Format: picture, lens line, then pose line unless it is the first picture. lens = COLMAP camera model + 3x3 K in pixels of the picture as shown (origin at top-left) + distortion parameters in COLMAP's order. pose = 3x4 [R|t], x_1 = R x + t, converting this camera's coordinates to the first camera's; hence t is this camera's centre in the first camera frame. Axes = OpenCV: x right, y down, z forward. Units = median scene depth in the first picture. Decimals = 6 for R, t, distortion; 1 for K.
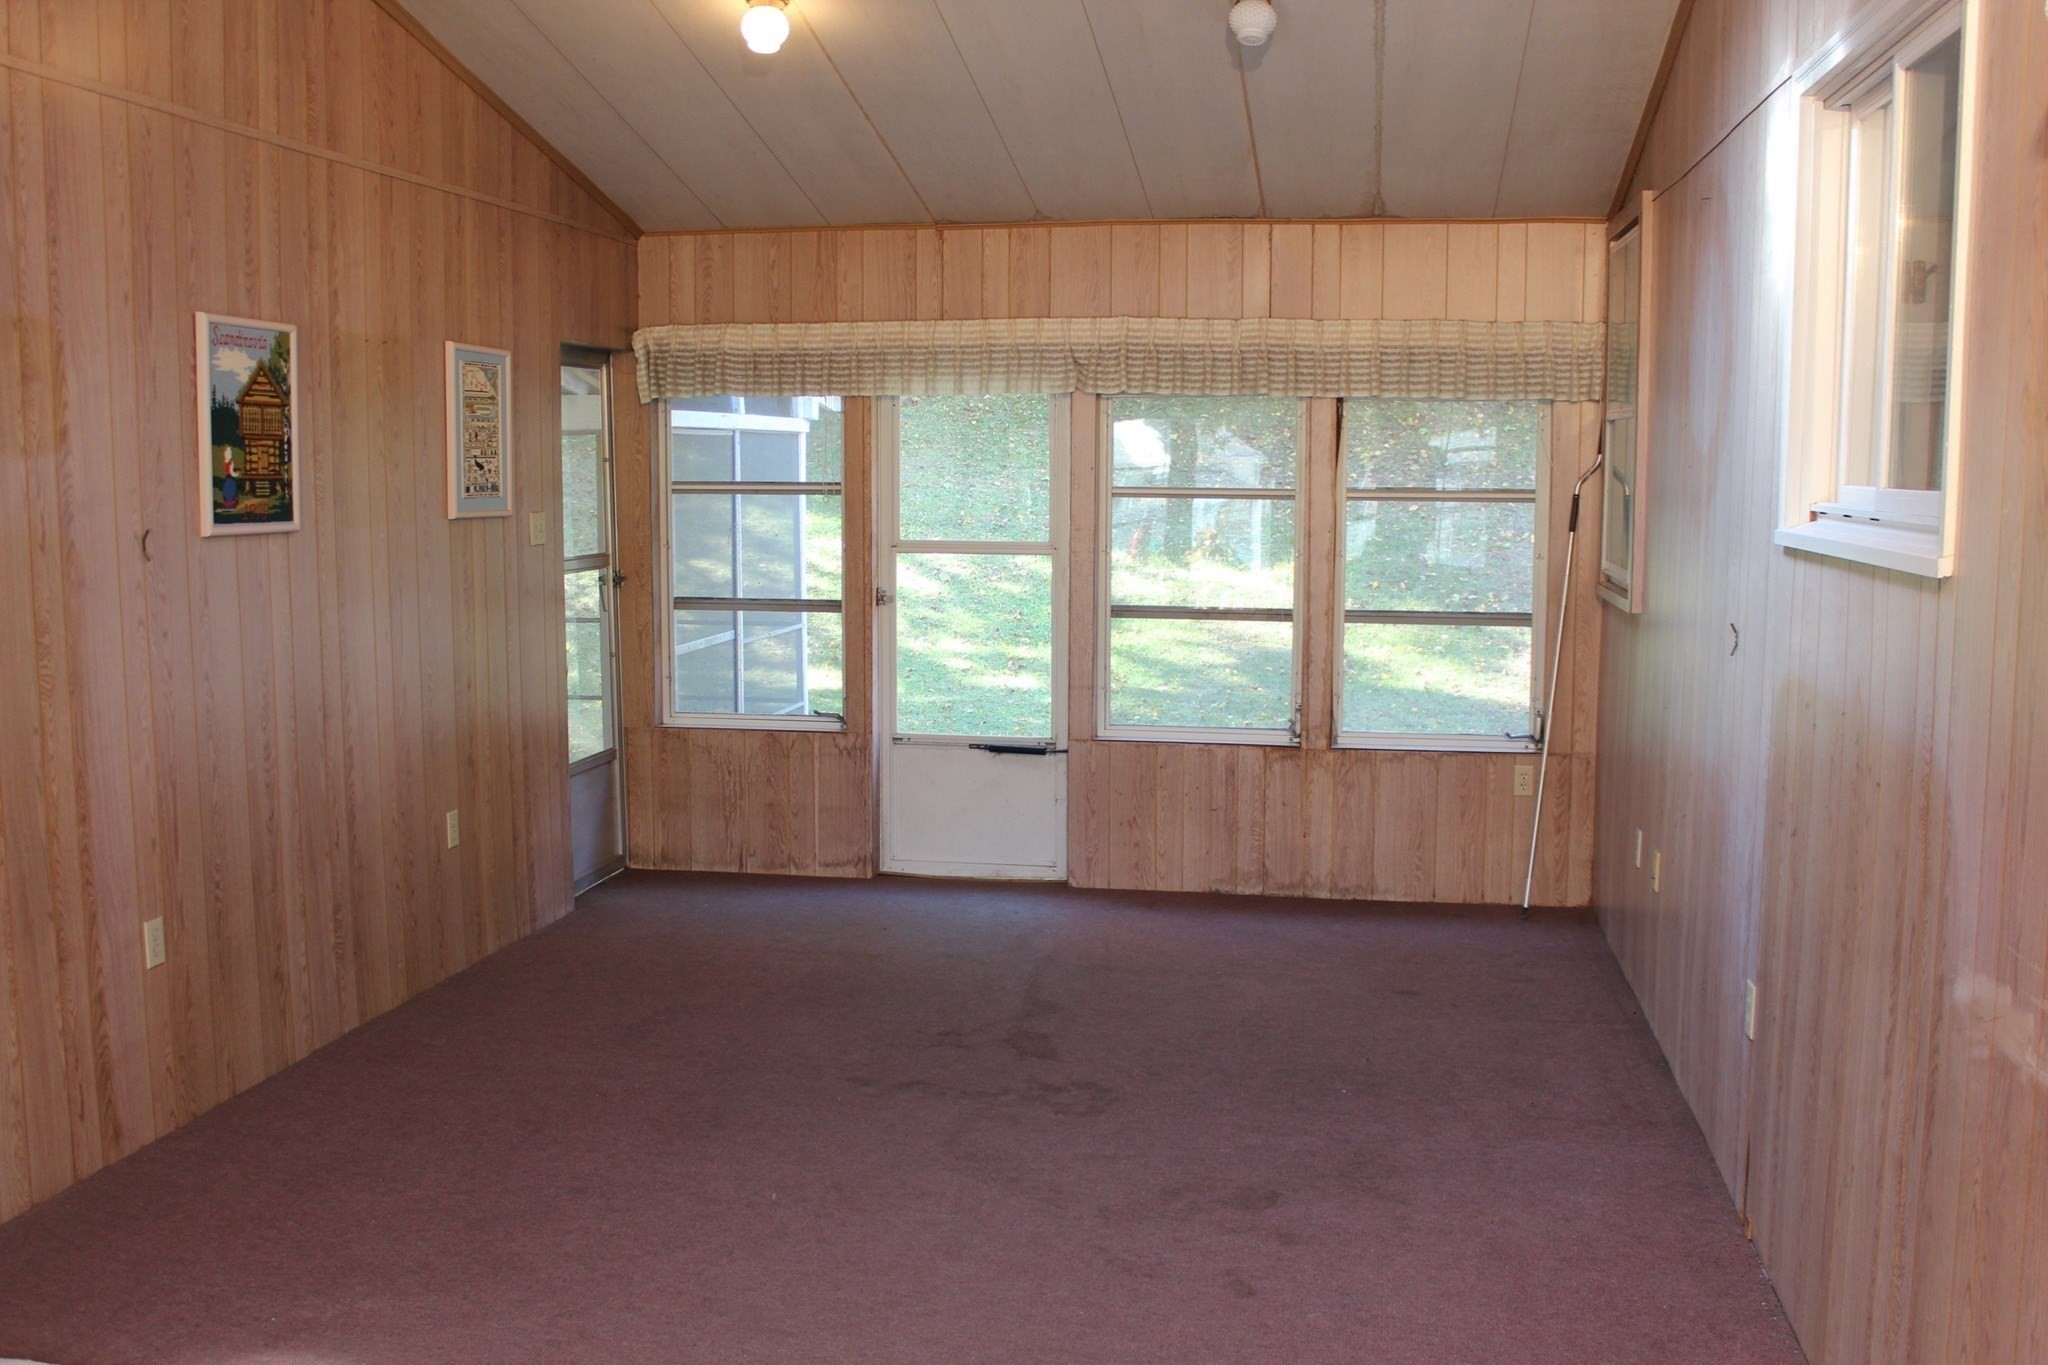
lens RADIAL K [[2146.1, 0, 1024.0], [0, 2146.1, 682.5], [0, 0, 1]] dist [-0.108750, 0.030908]
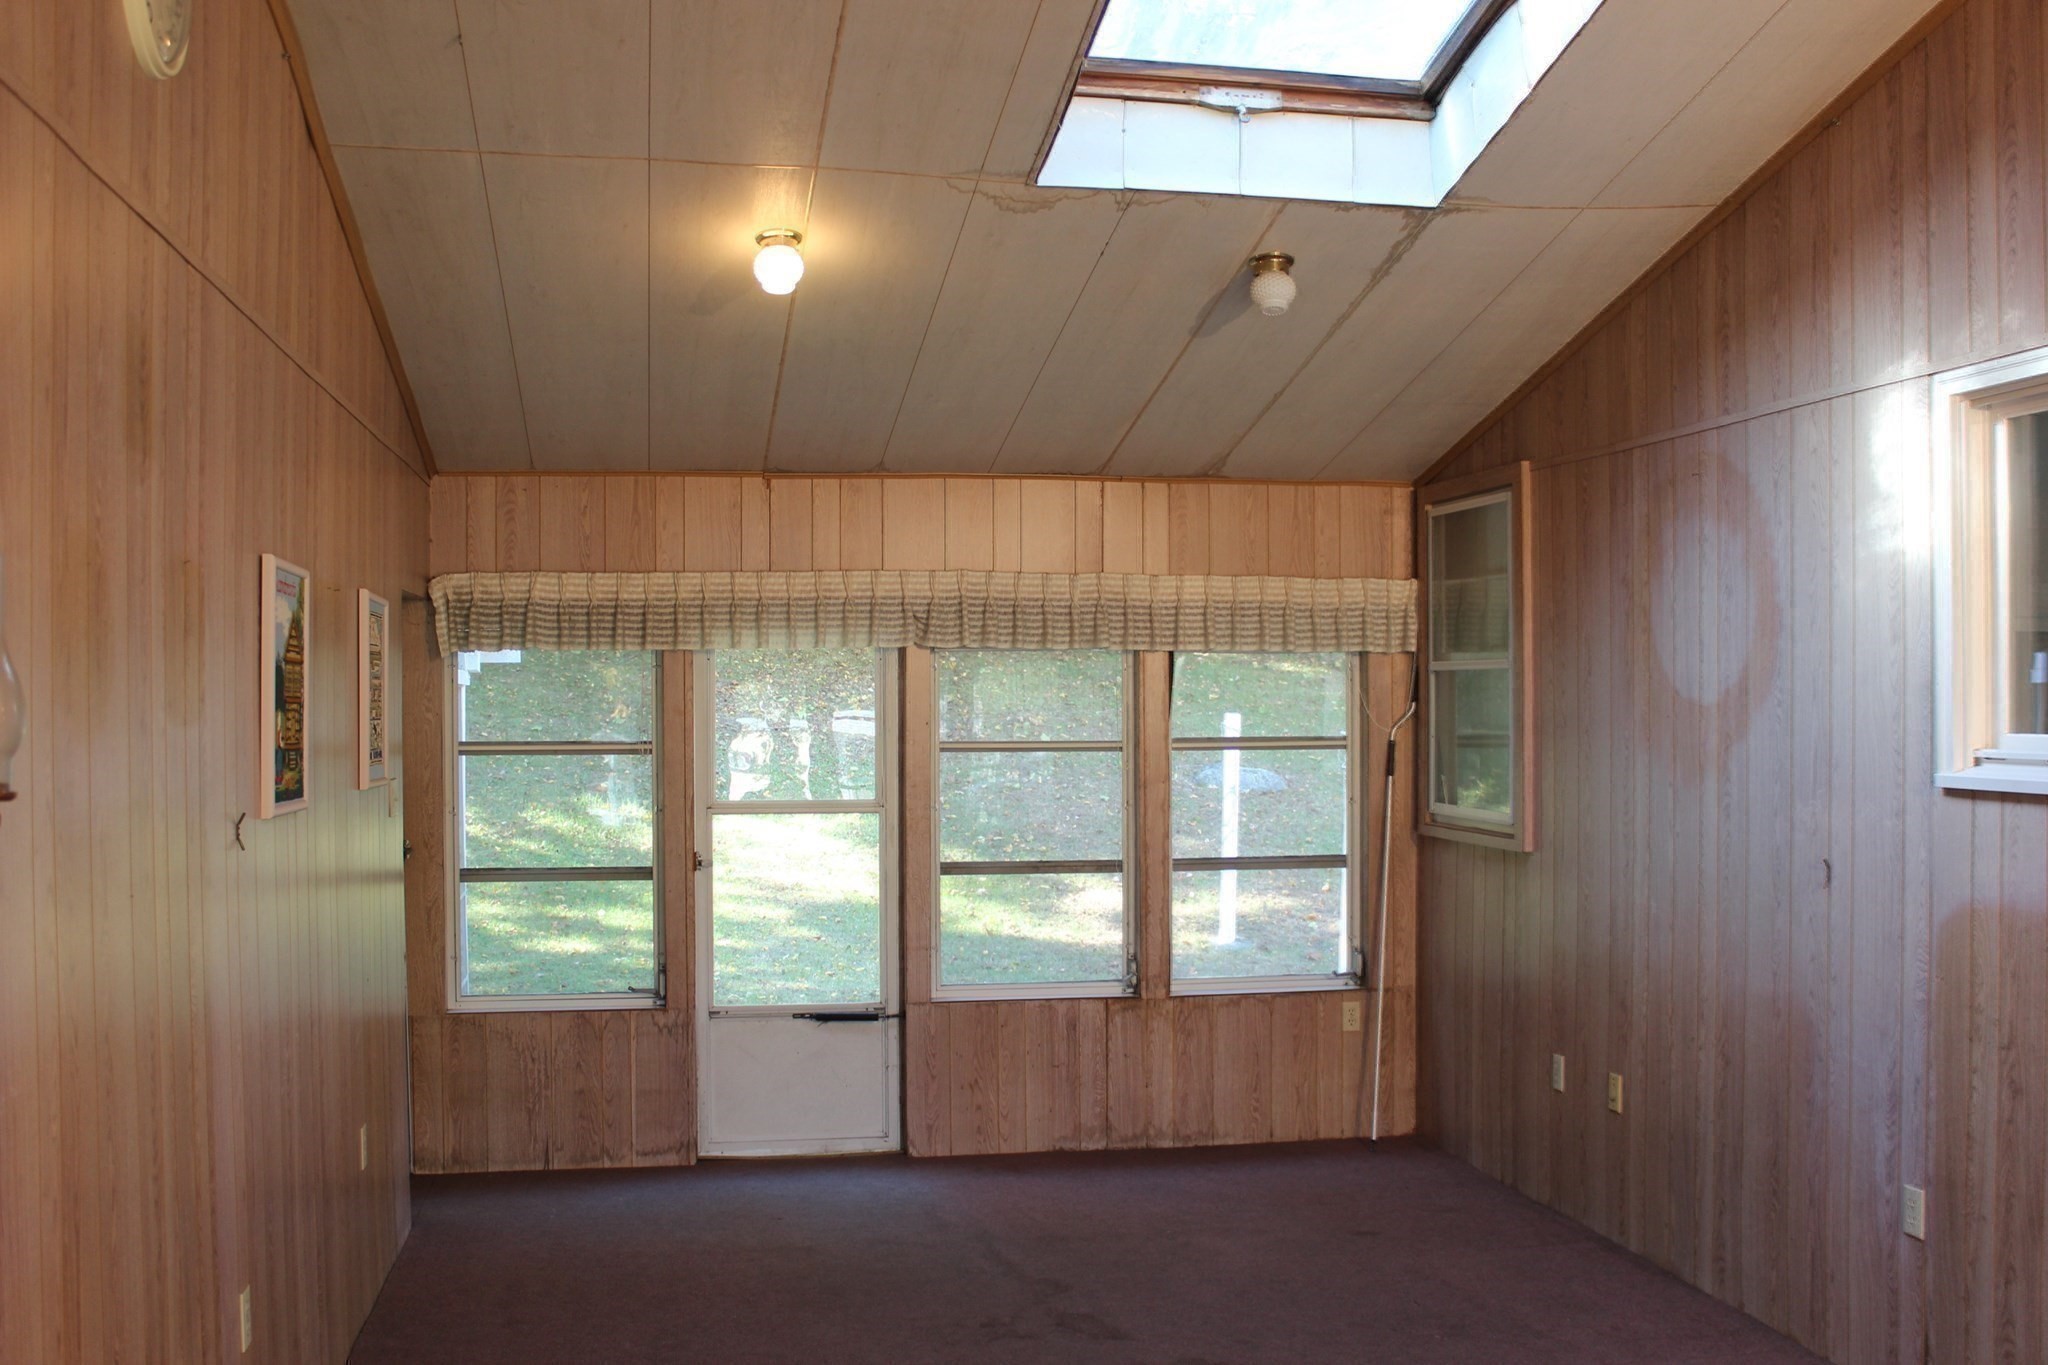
lens RADIAL K [[2146.1, 0, 1024.0], [0, 2146.1, 682.5], [0, 0, 1]] dist [-0.108750, 0.030908]
pose [[0.935342, -0.006327, 0.353688, -0.271514], [0.045742, 0.993609, -0.103193, -0.015109], [-0.350774, 0.112699, 0.929654, 0.070082]]
